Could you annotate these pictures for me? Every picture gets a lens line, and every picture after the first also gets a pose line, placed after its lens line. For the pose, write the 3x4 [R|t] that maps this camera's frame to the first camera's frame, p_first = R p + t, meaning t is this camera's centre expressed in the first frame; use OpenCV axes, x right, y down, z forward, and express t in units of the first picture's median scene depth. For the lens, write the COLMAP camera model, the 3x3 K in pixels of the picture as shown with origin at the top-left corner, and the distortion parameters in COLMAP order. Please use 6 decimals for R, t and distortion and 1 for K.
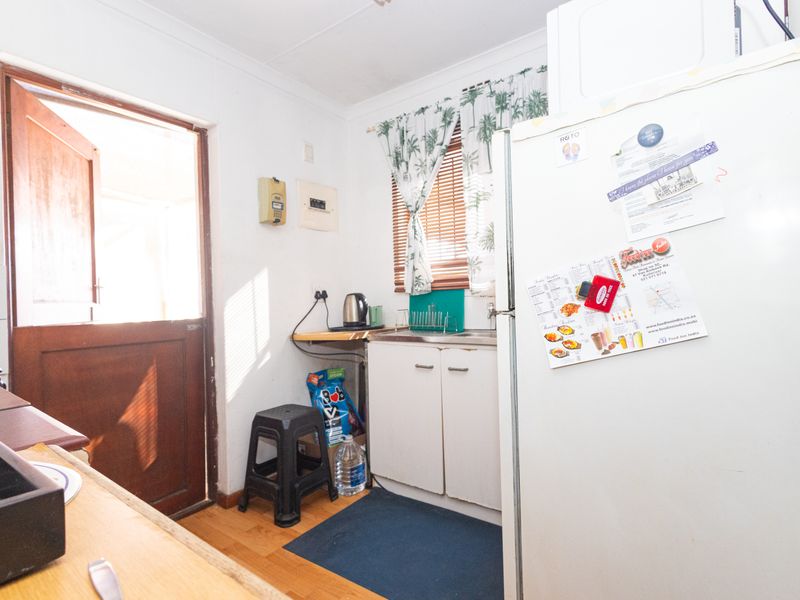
lens RADIAL K [[409.2, 0, 397.7], [0, 409.2, 298.9], [0, 0, 1]] dist [0.008771, 0.001490]
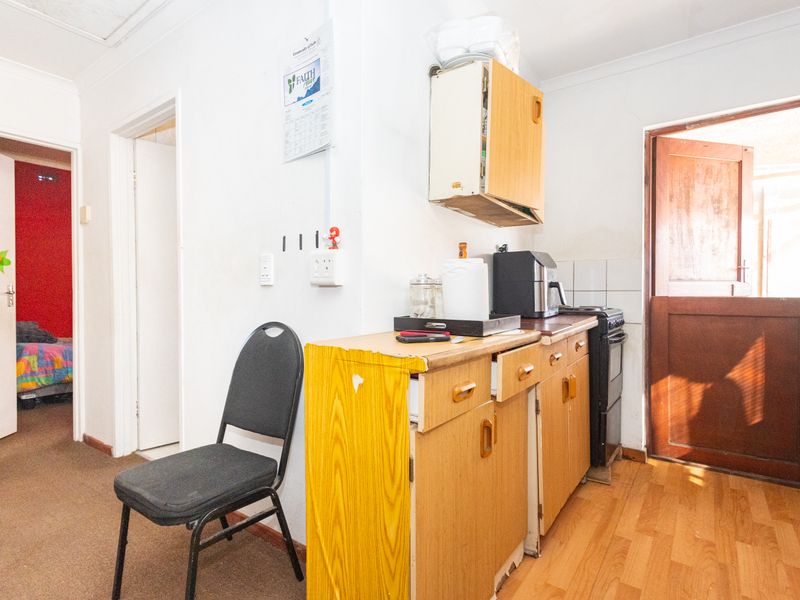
lens RADIAL K [[409.2, 0, 401.1], [0, 409.2, 298.1], [0, 0, 1]] dist [0.008771, 0.001490]
pose [[0.003057, 0.037705, -0.999284, 0.519330], [0.007591, 0.999259, 0.037727, 0.007217], [0.999967, -0.007701, 0.002768, 0.018554]]
